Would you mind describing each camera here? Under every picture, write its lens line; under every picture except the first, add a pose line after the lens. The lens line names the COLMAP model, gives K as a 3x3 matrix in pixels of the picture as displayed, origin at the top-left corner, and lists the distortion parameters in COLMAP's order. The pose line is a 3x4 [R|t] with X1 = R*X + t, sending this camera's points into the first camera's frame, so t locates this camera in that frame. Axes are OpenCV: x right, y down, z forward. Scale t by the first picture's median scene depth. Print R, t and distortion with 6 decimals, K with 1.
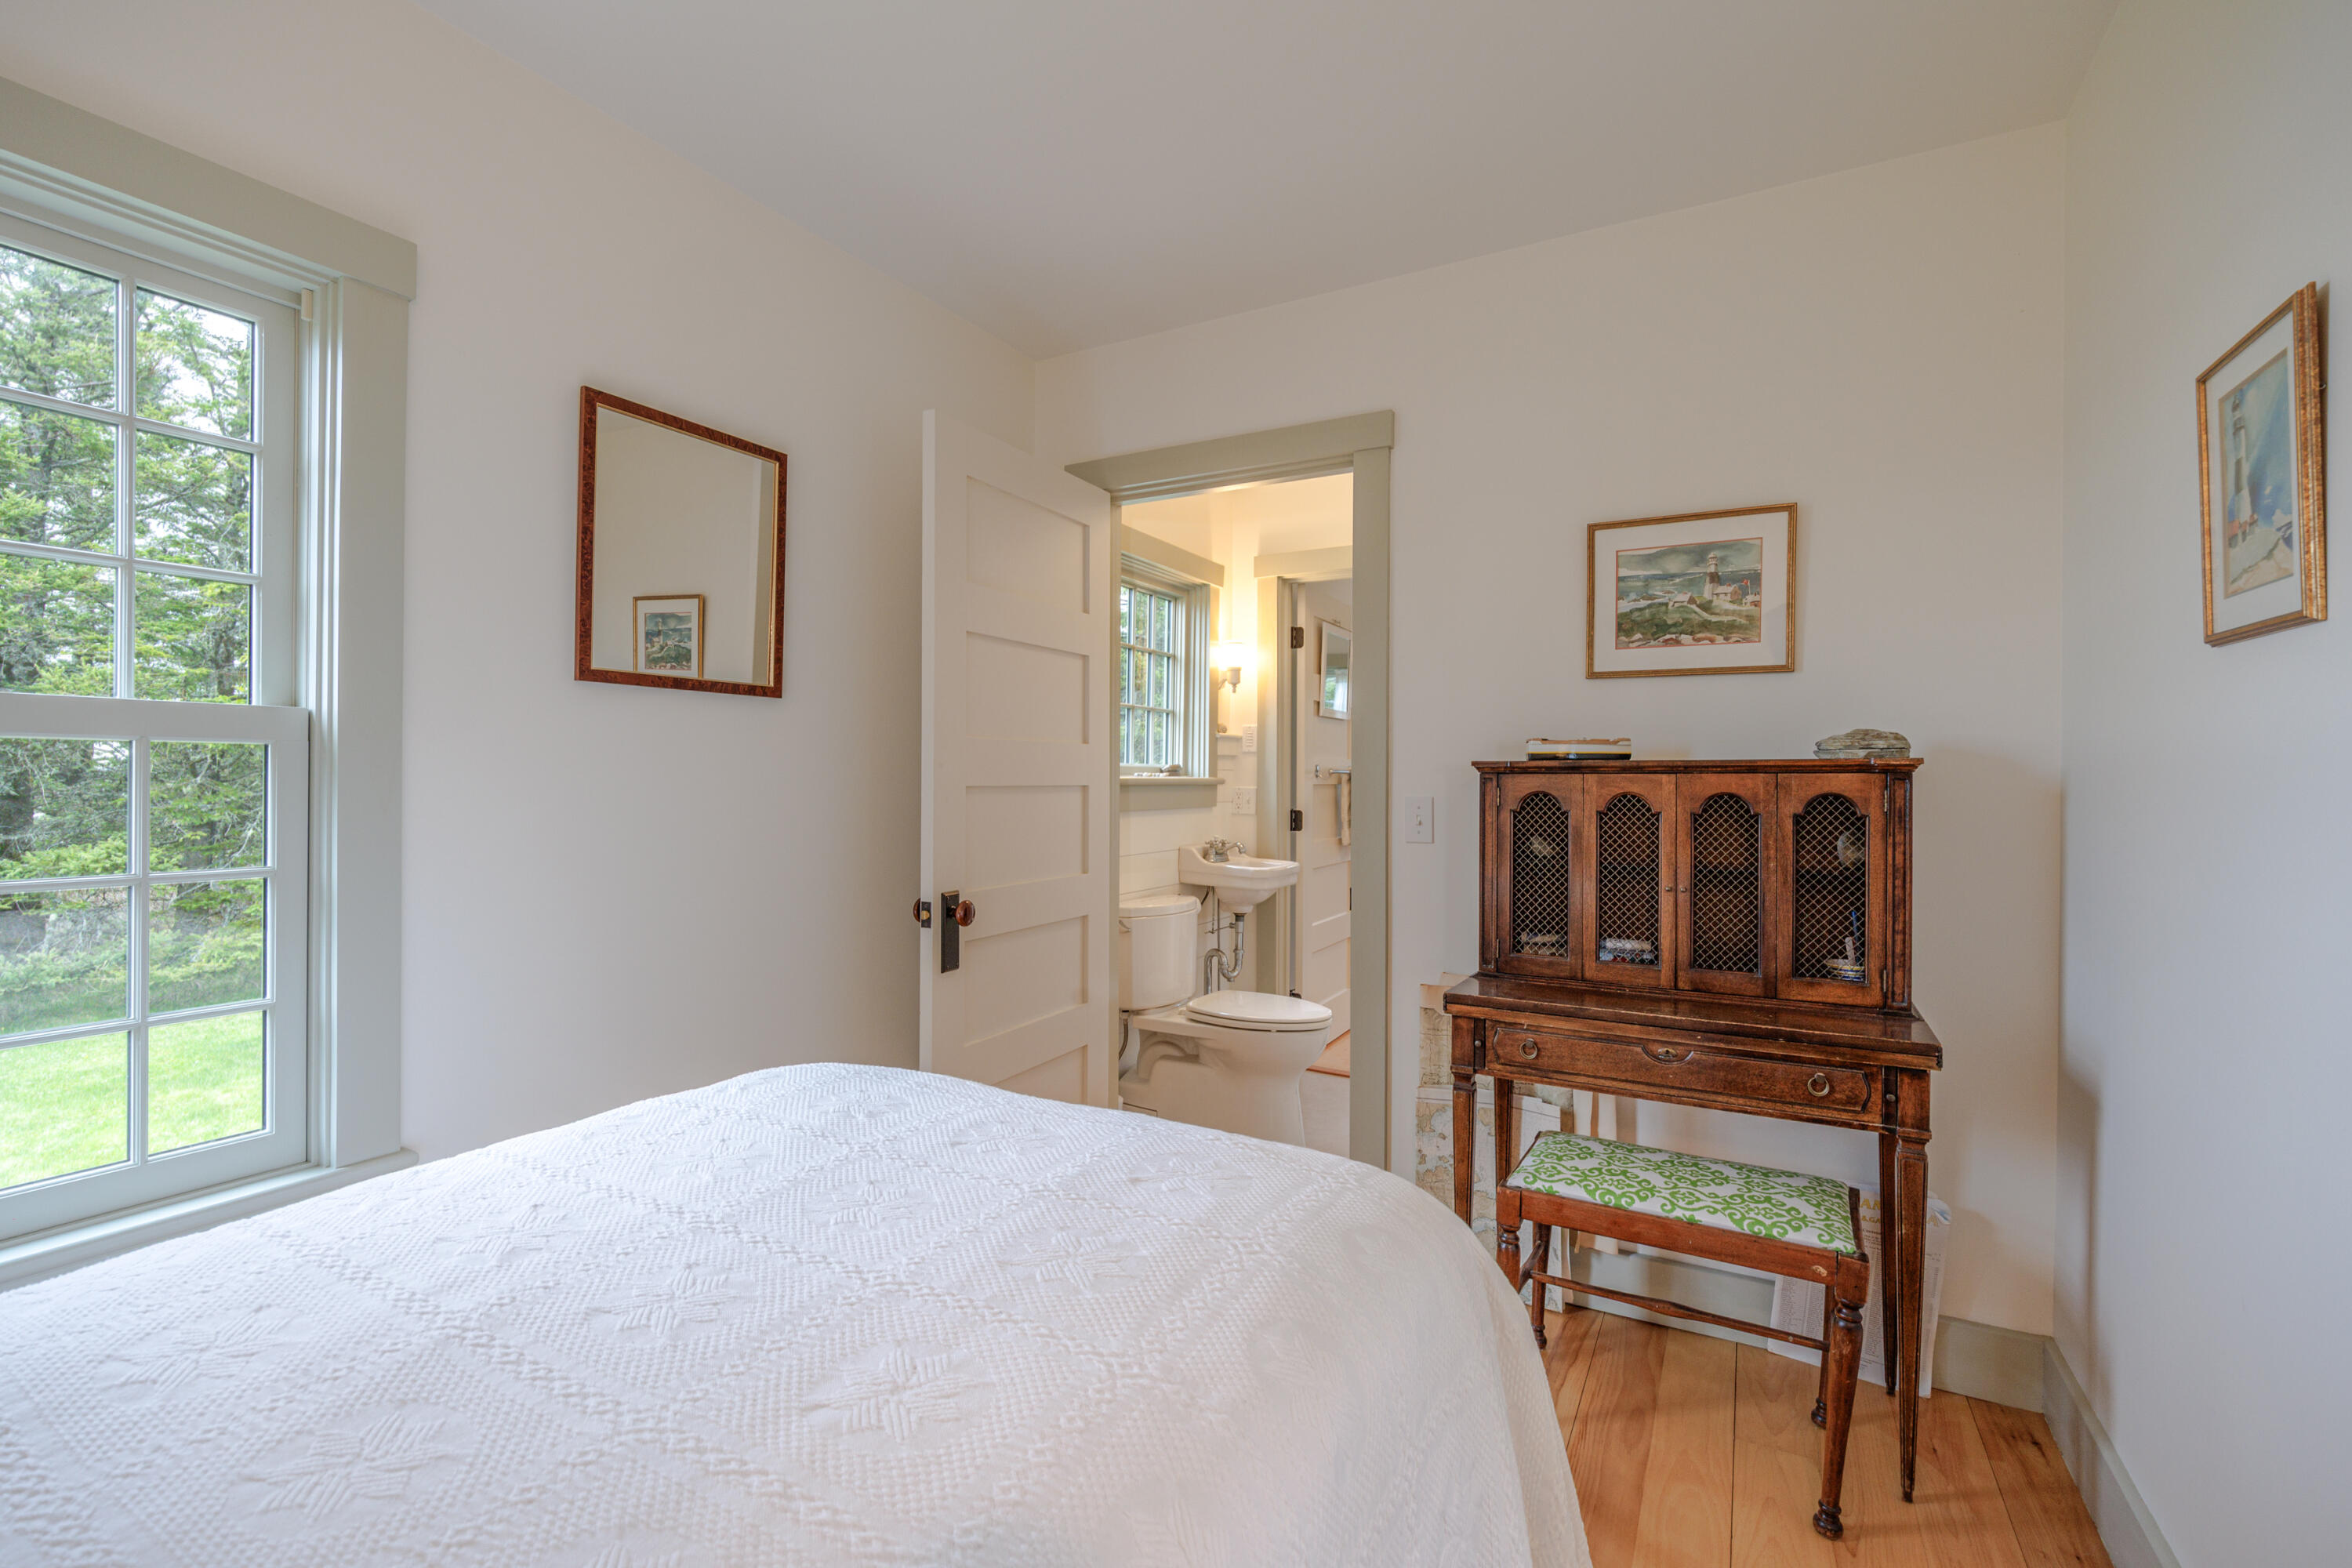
lens RADIAL K [[1046.6, 0, 1190.5], [0, 1046.6, 779.3], [0, 0, 1]] dist [-0.008793, 0.000819]
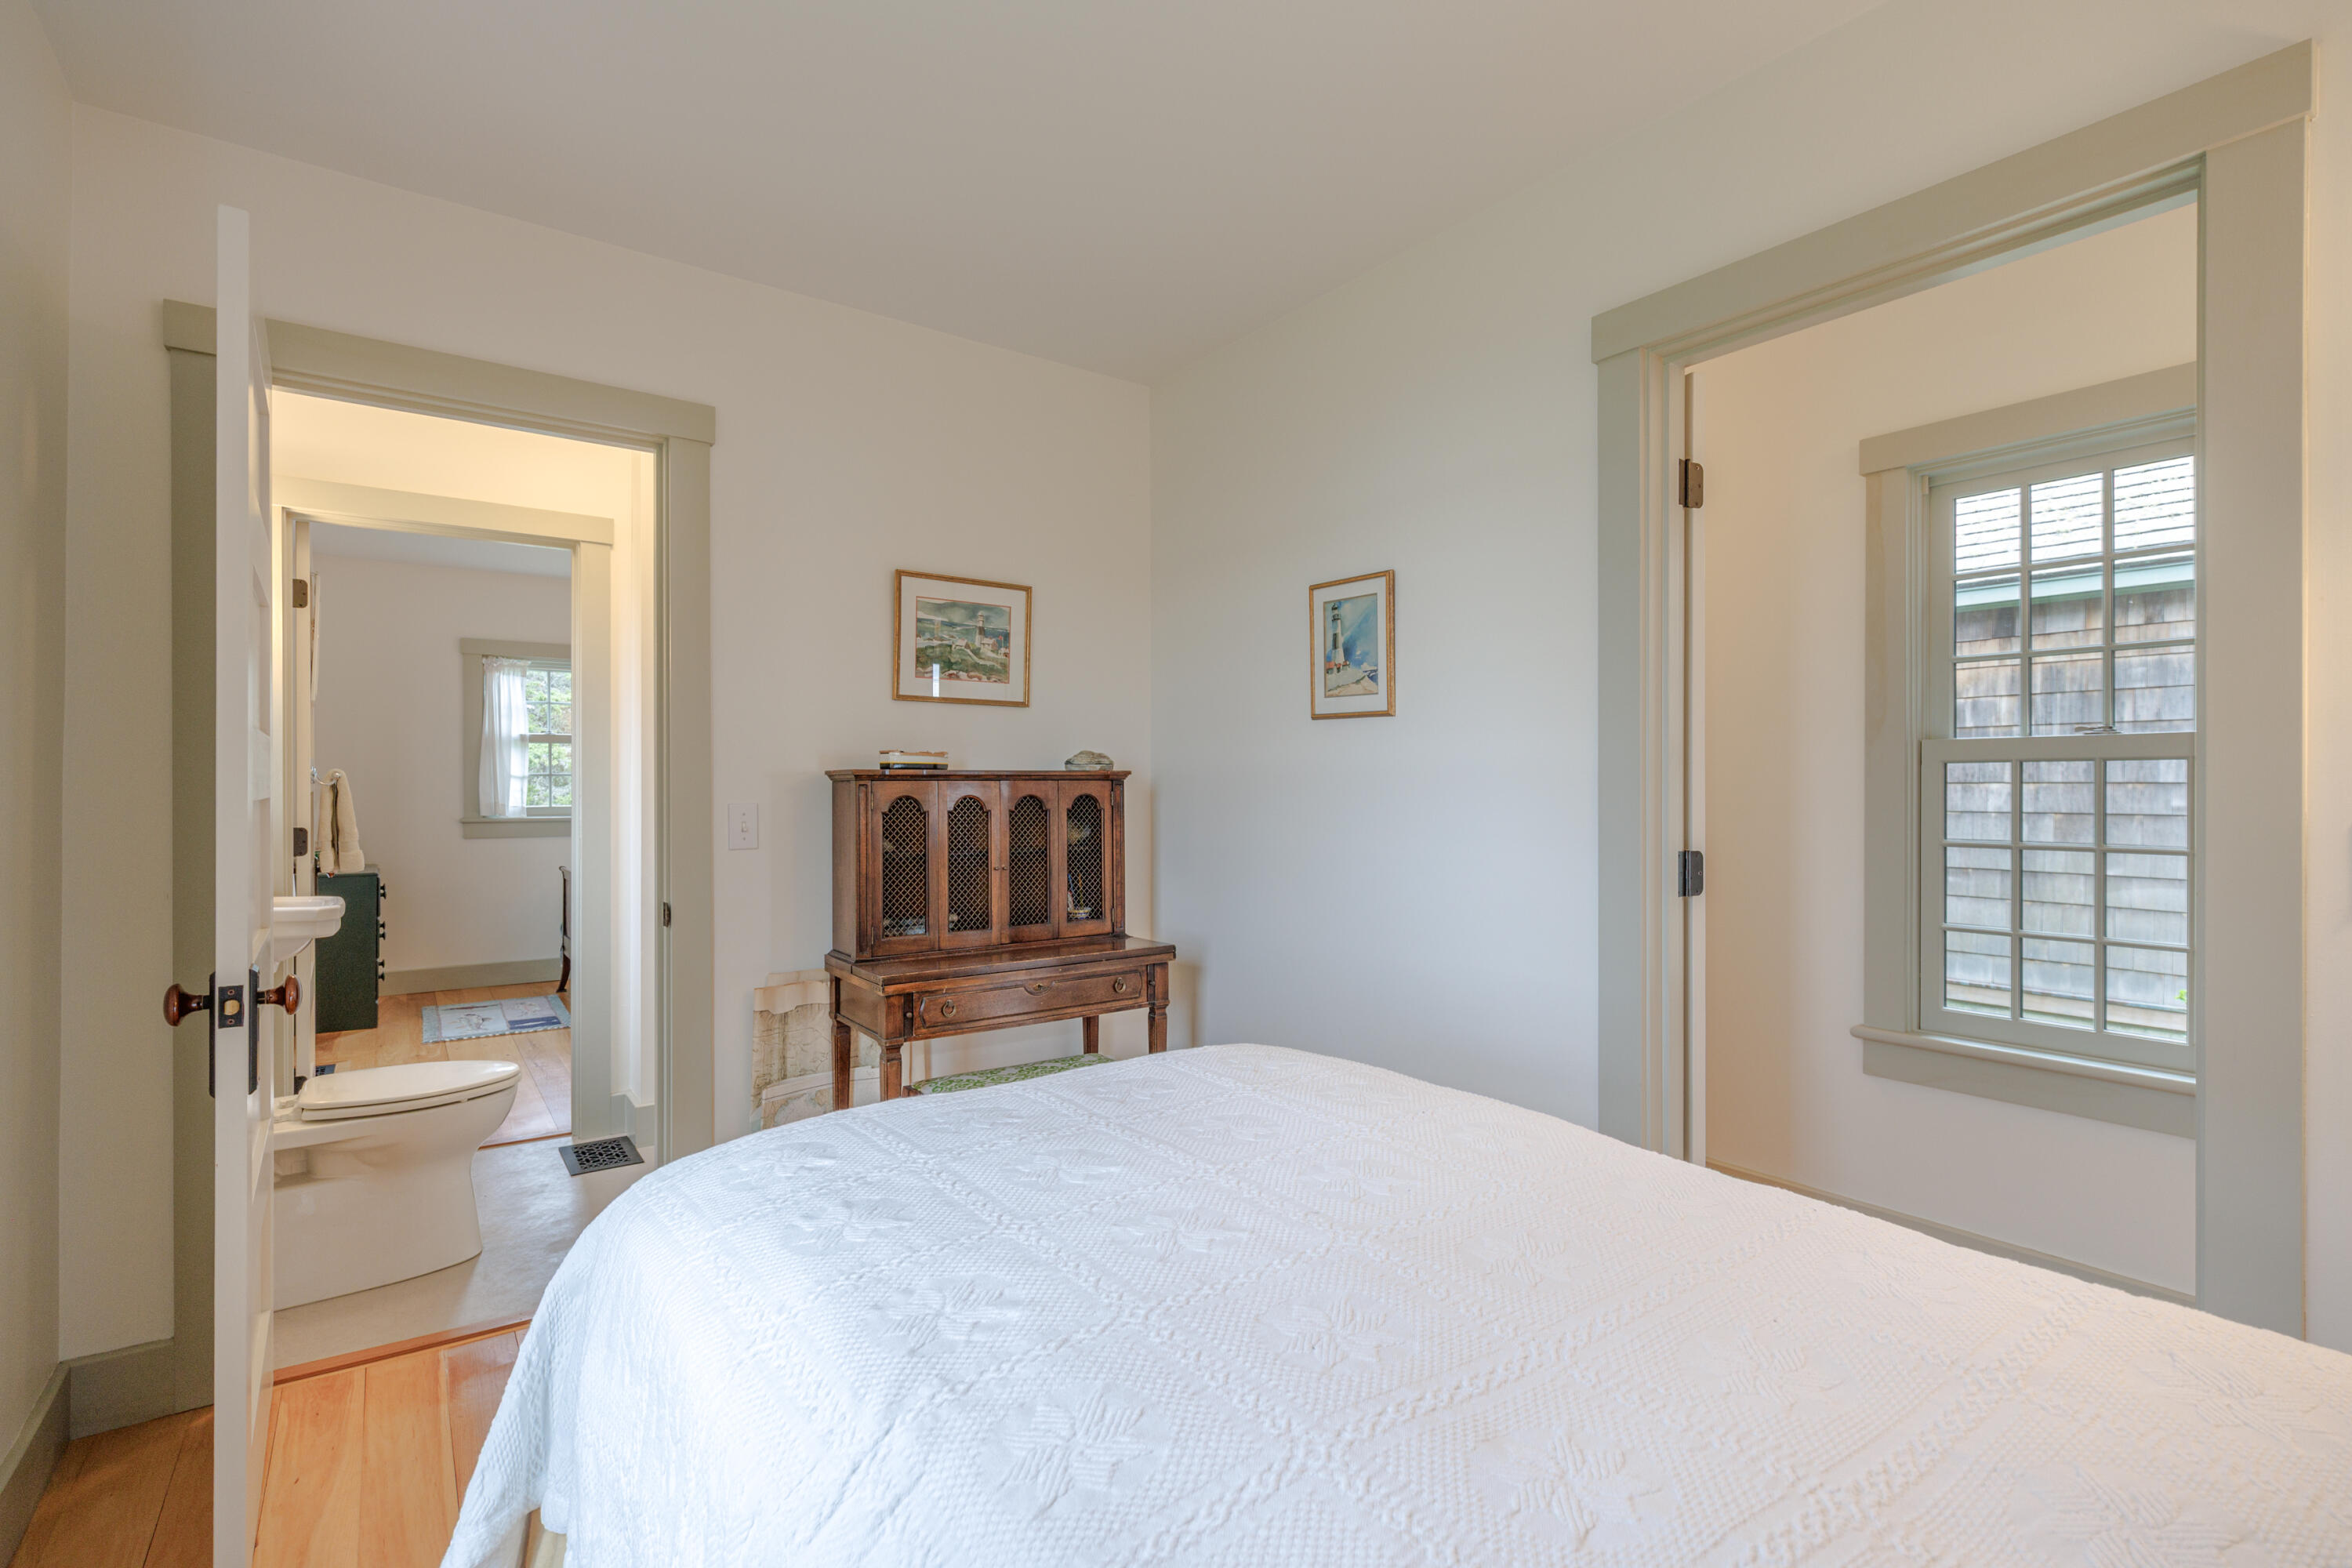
lens RADIAL K [[1046.6, 0, 1212.0], [0, 1046.6, 786.4], [0, 0, 1]] dist [-0.008793, 0.000819]
pose [[0.396952, -0.003712, 0.917832, -0.574542], [0.002399, 0.999993, 0.003007, -0.001384], [-0.917836, 0.001008, 0.396958, 0.208932]]
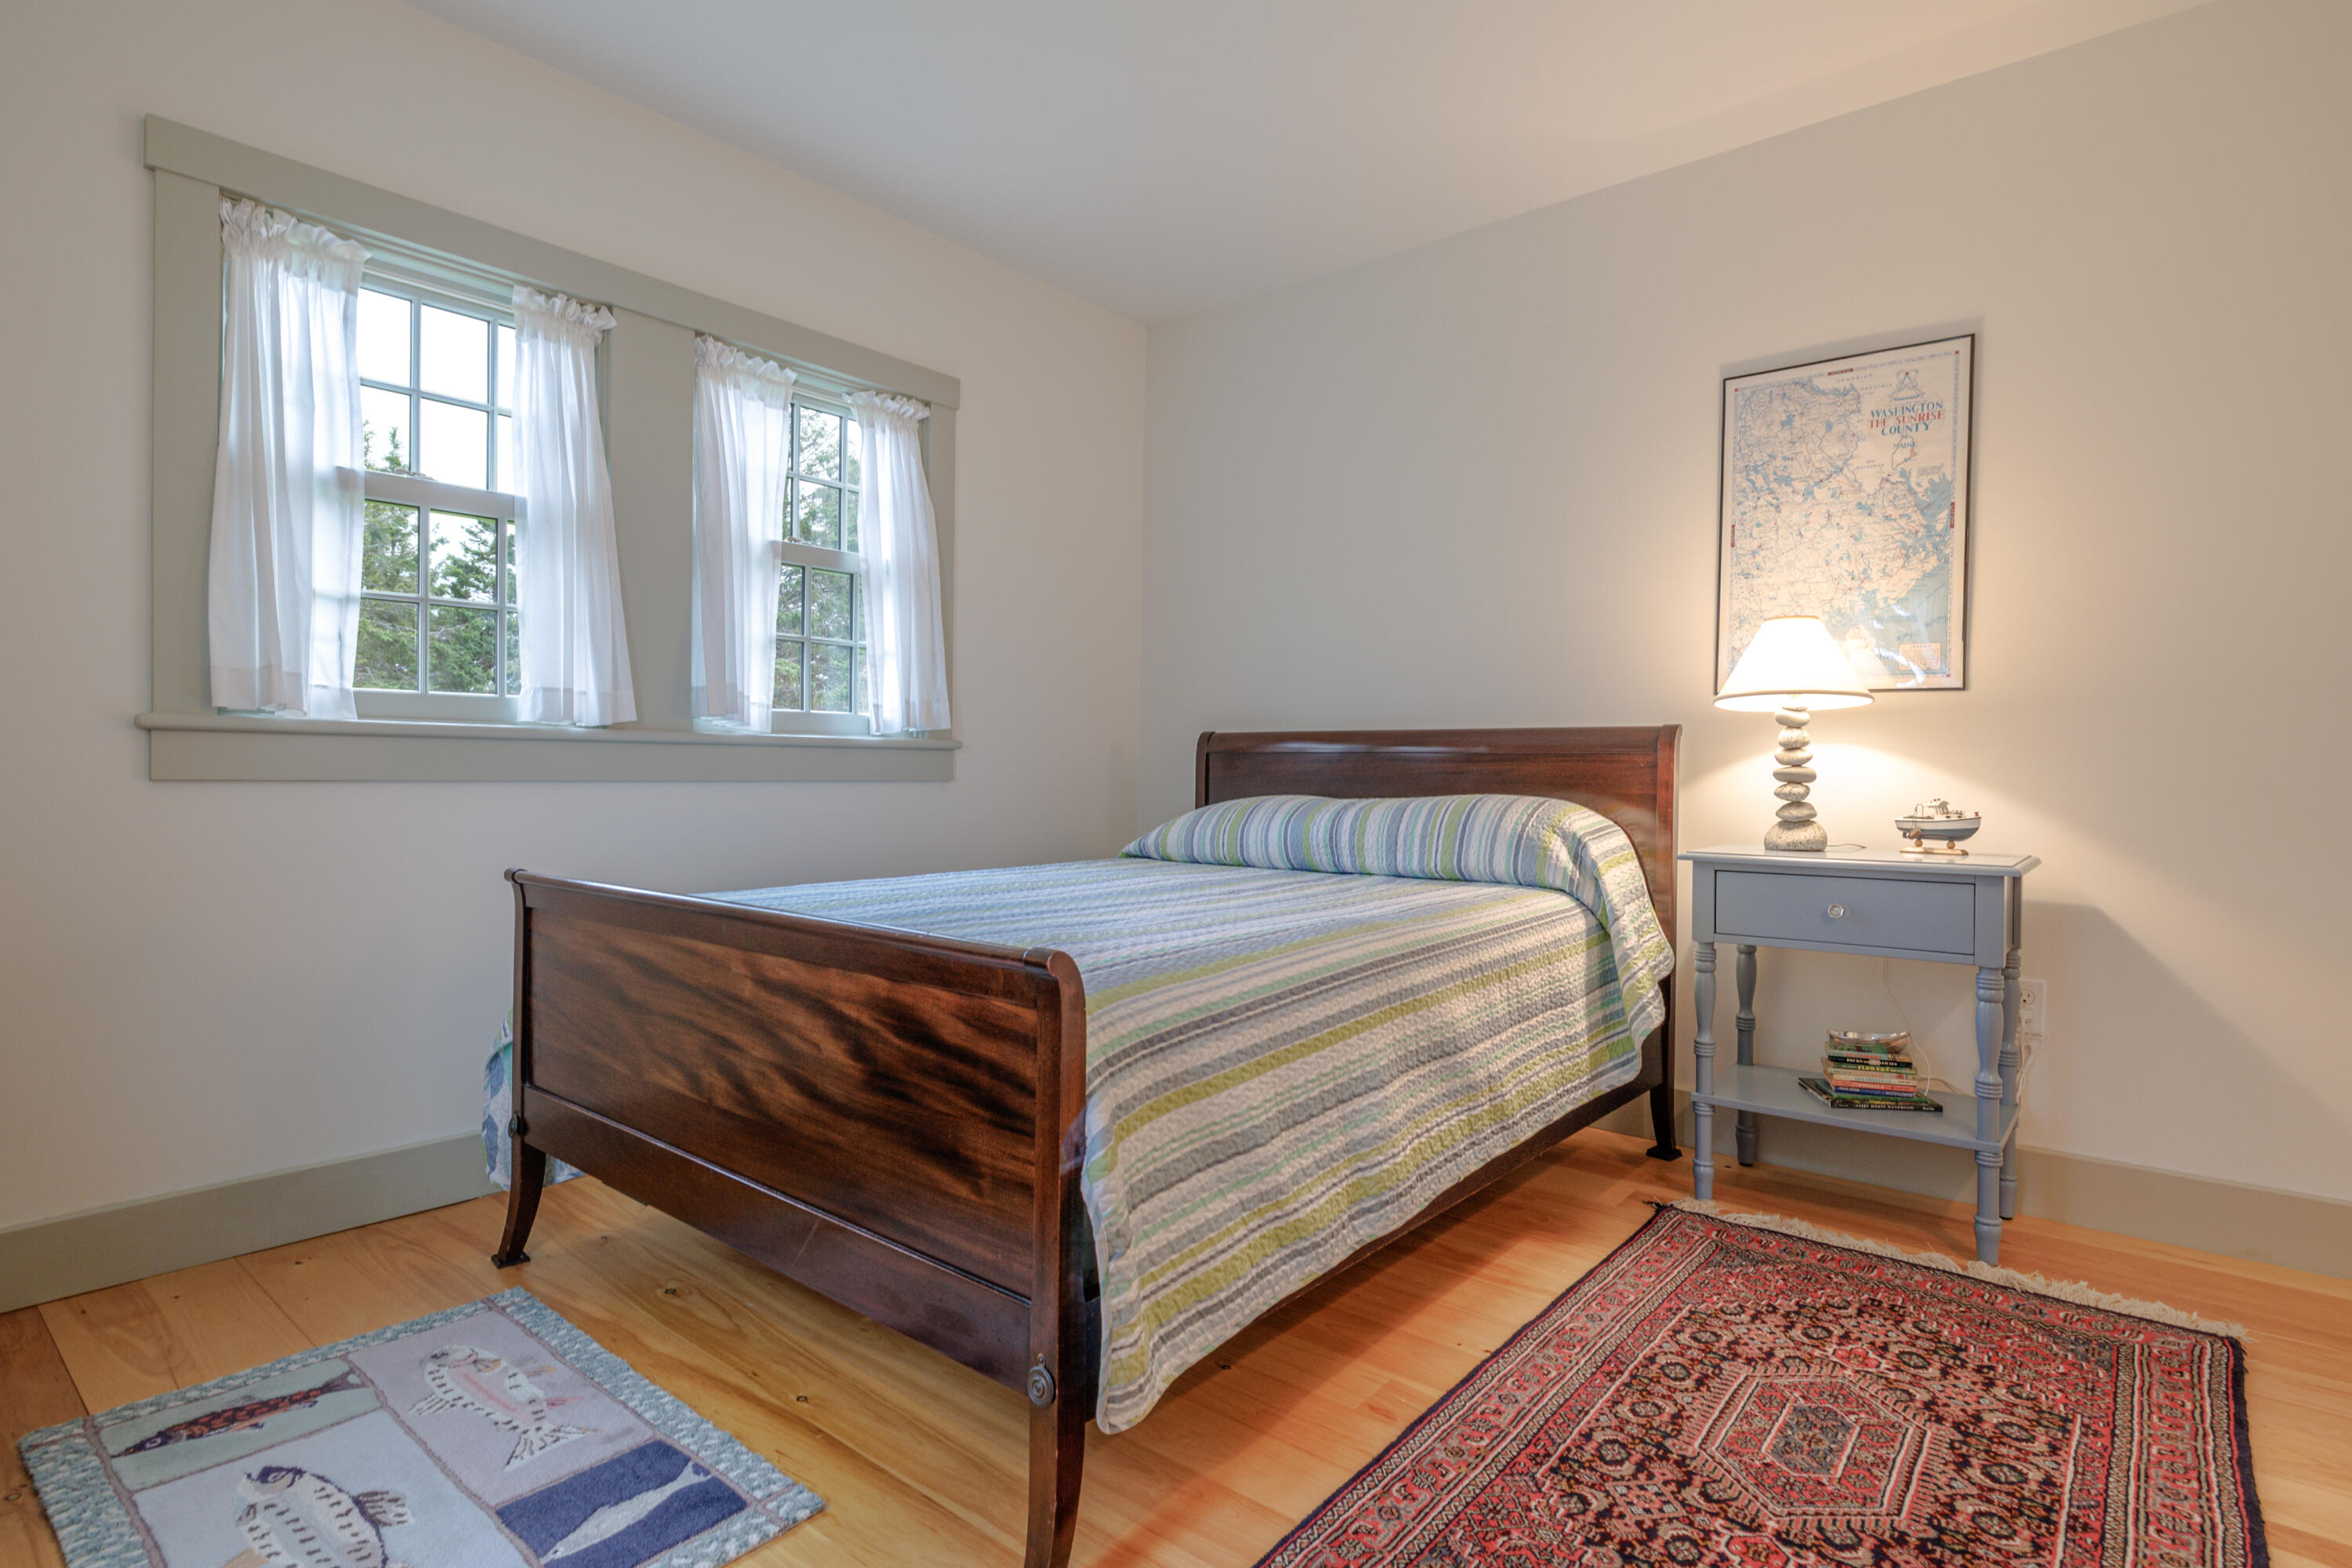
lens RADIAL K [[1186.4, 0, 1198.0], [0, 1186.4, 776.5], [0, 0, 1]] dist [-0.002827, 0.001944]
pose [[0.198745, -0.005842, 0.980034, 0.351245], [-0.010802, 0.999908, 0.008151, 0.114401], [-0.979992, -0.012207, 0.198664, 2.006976]]
